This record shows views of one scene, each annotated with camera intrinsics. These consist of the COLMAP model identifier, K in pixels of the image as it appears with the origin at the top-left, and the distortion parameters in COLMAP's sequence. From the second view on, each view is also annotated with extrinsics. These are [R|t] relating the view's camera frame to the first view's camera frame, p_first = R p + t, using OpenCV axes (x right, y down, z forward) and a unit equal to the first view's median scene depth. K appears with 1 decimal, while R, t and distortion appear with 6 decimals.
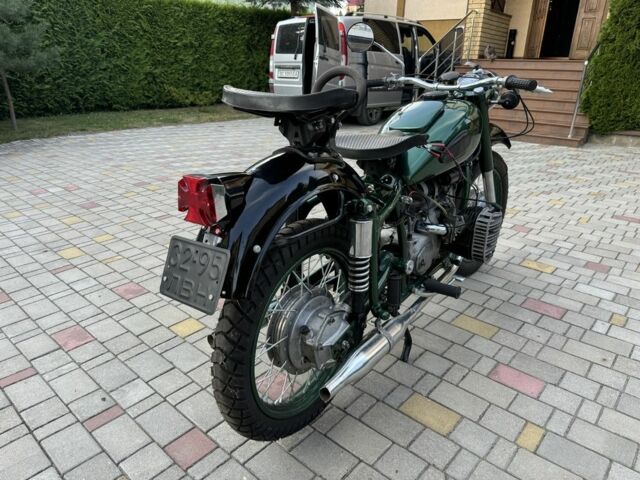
lens RADIAL K [[448.8, 0, 320.5], [0, 448.8, 238.7], [0, 0, 1]] dist [0.008883, -0.000245]
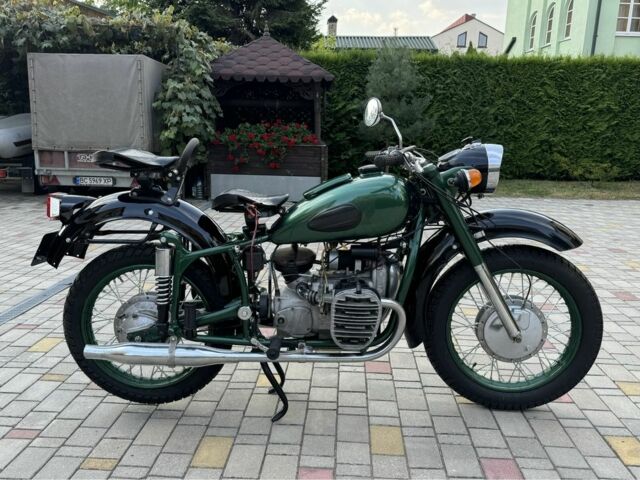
lens RADIAL K [[534.0, 0, 319.3], [0, 534.0, 240.8], [0, 0, 1]] dist [0.006414, 0.001236]
pose [[0.618618, 0.168081, -0.767503, 0.193412], [-0.292263, 0.955979, -0.026210, -0.019170], [0.729311, 0.240527, 0.640509, 0.038135]]
